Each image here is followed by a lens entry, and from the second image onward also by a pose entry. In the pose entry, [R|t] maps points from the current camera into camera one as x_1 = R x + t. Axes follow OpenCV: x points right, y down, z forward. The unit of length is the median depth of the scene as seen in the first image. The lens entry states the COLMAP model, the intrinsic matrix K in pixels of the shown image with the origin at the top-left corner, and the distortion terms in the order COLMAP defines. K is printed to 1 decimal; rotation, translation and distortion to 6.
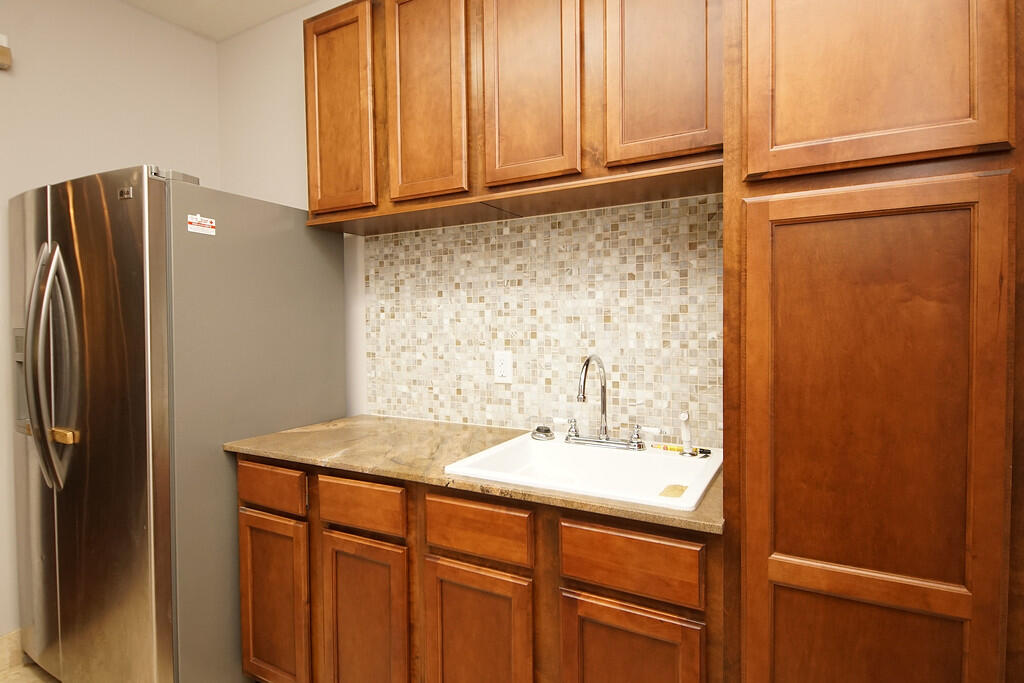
lens RADIAL K [[550.5, 0, 510.4], [0, 550.5, 334.6], [0, 0, 1]] dist [0.026852, -0.030452]
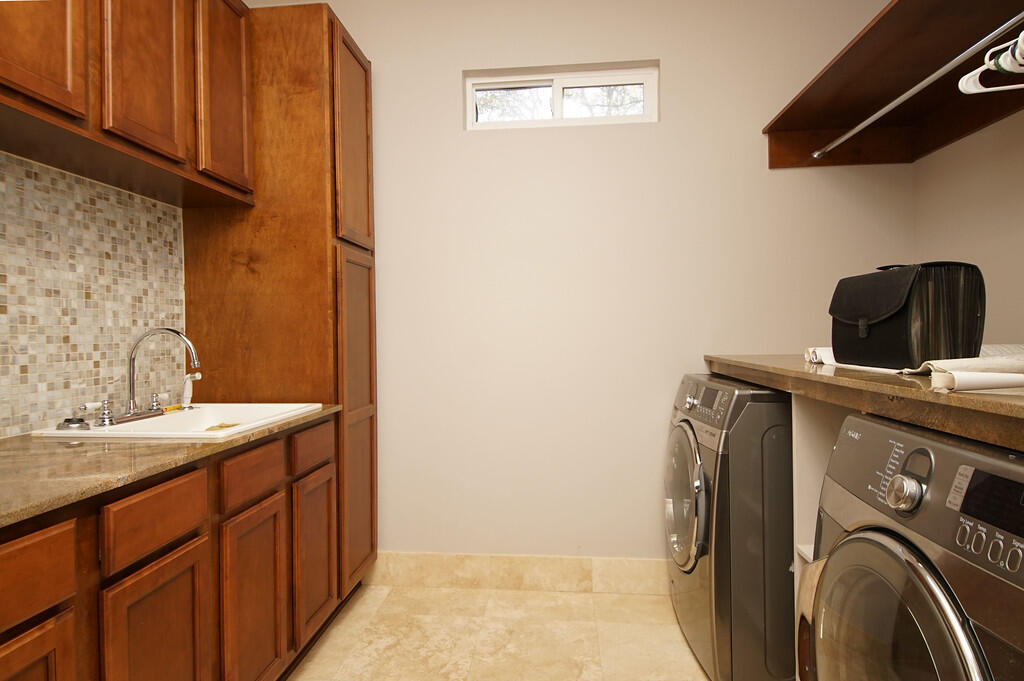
lens RADIAL K [[550.5, 0, 510.8], [0, 550.5, 336.4], [0, 0, 1]] dist [0.026852, -0.030452]
pose [[-0.412729, 0.011280, 0.910784, -0.983920], [0.037908, 0.999270, 0.004802, 0.064216], [-0.910065, 0.036508, -0.412855, 0.731583]]
